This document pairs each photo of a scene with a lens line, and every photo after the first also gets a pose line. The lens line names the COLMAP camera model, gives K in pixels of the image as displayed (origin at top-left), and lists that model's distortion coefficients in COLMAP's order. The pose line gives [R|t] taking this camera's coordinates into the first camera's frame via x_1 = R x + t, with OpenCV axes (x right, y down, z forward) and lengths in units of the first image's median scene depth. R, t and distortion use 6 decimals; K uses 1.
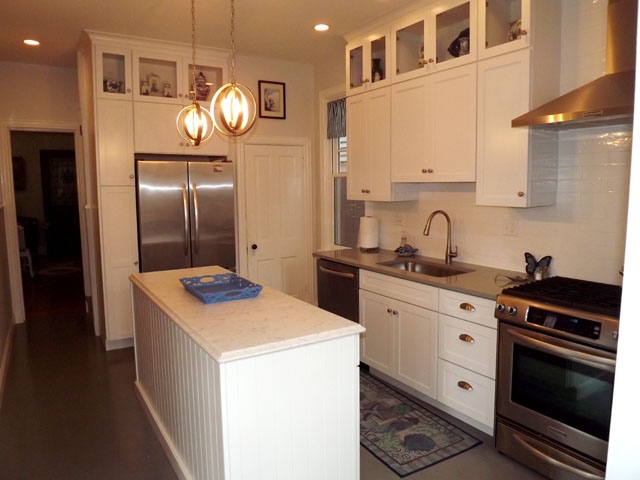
lens RADIAL K [[449.2, 0, 320.0], [0, 449.2, 240.0], [0, 0, 1]] dist [0.005148, 0.000939]
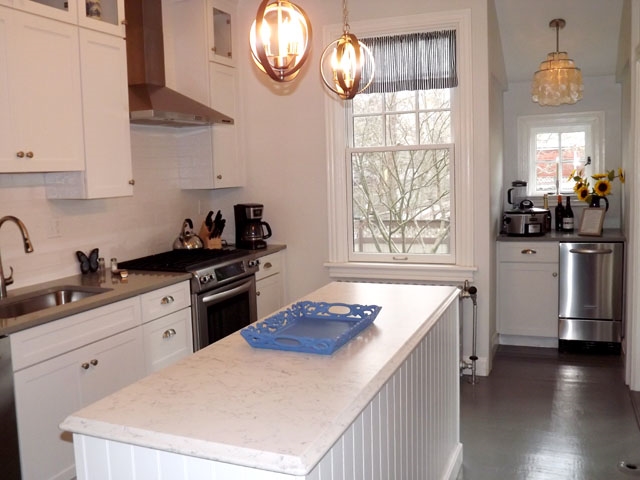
lens RADIAL K [[645.3, 0, 320.0], [0, 645.3, 240.0], [0, 0, 1]] dist [0.051186, 0.009526]
pose [[-0.553899, -0.060521, 0.830382, -0.888489], [0.148168, 0.974269, 0.169842, -0.143637], [-0.819294, 0.217112, -0.530679, 1.300107]]
